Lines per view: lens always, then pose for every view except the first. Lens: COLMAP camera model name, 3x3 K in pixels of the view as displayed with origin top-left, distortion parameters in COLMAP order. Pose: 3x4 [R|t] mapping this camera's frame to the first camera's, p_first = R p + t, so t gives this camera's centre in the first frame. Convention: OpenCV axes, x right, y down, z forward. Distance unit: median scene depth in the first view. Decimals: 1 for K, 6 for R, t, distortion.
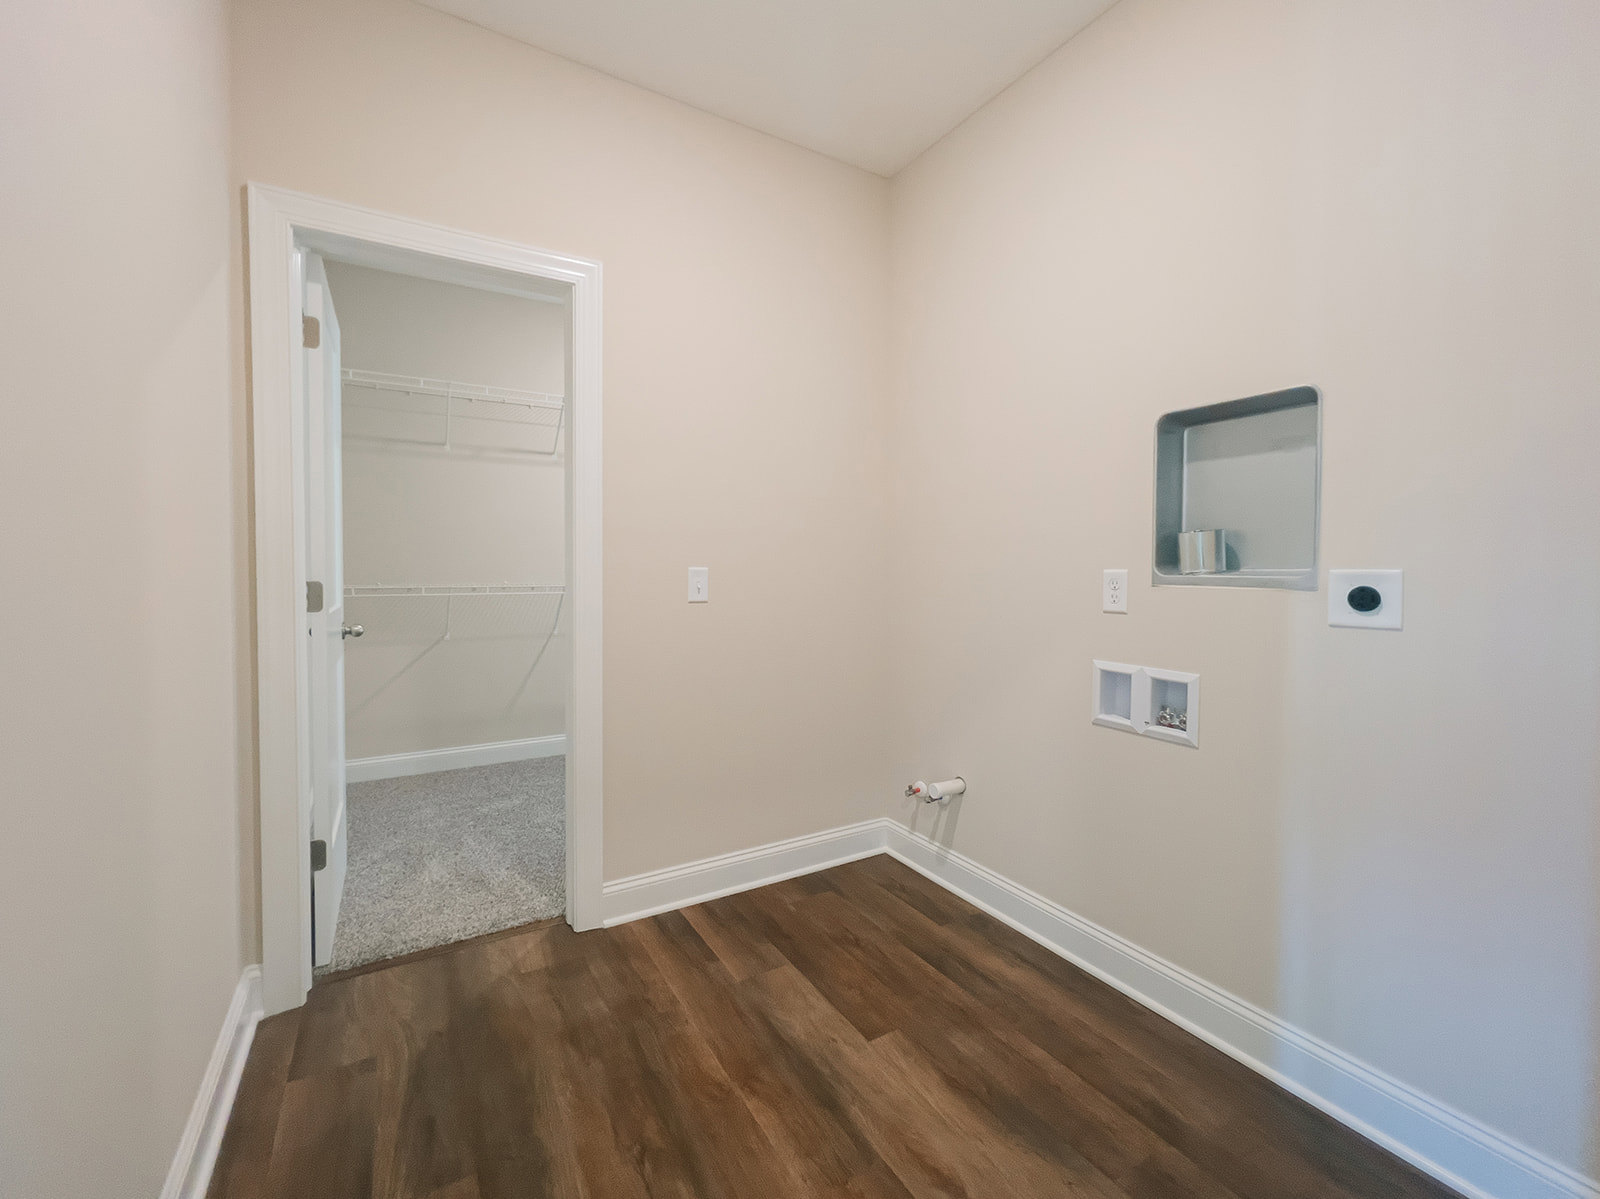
lens RADIAL K [[655.9, 0, 779.6], [0, 655.9, 591.4], [0, 0, 1]] dist [-0.002020, -0.000095]
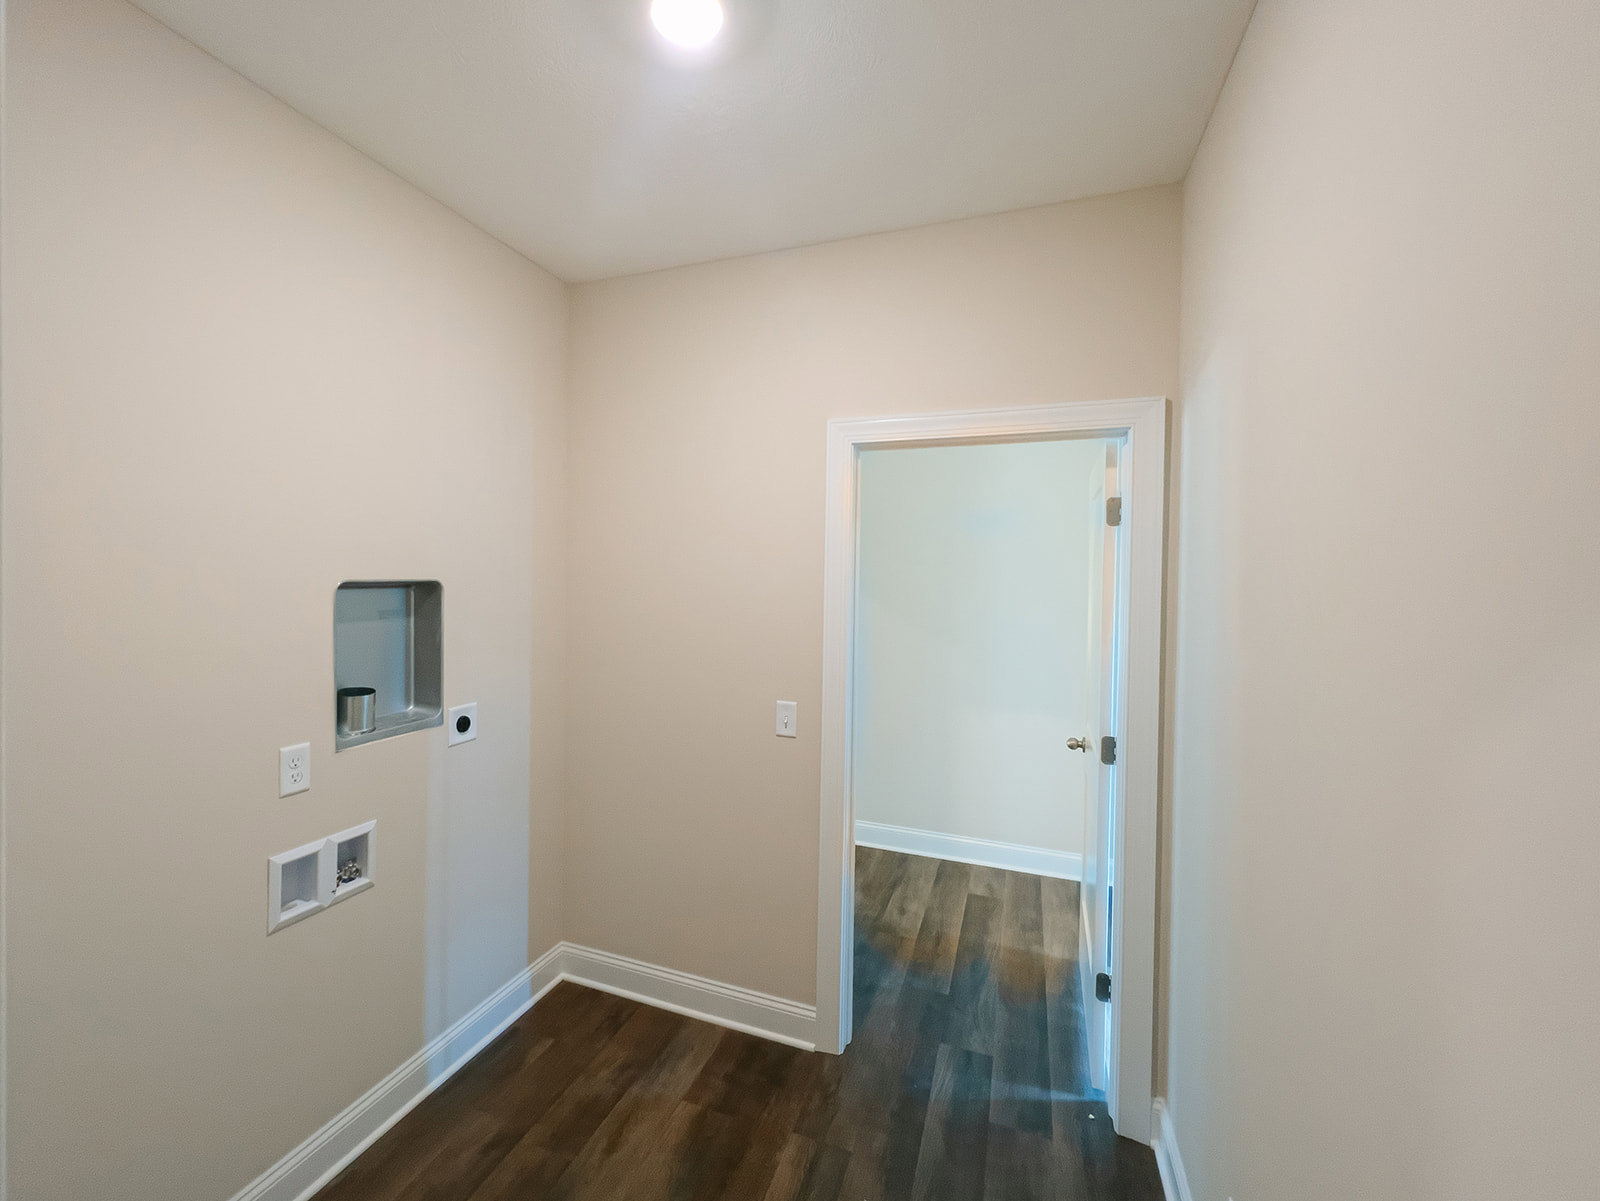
lens RADIAL K [[655.9, 0, 779.6], [0, 655.9, 592.4], [0, 0, 1]] dist [-0.002020, -0.000095]
pose [[-0.624981, -0.031134, 0.780019, -0.642347], [0.010023, 0.998802, 0.047898, -0.302919], [-0.780576, 0.037753, -0.623920, 1.130493]]
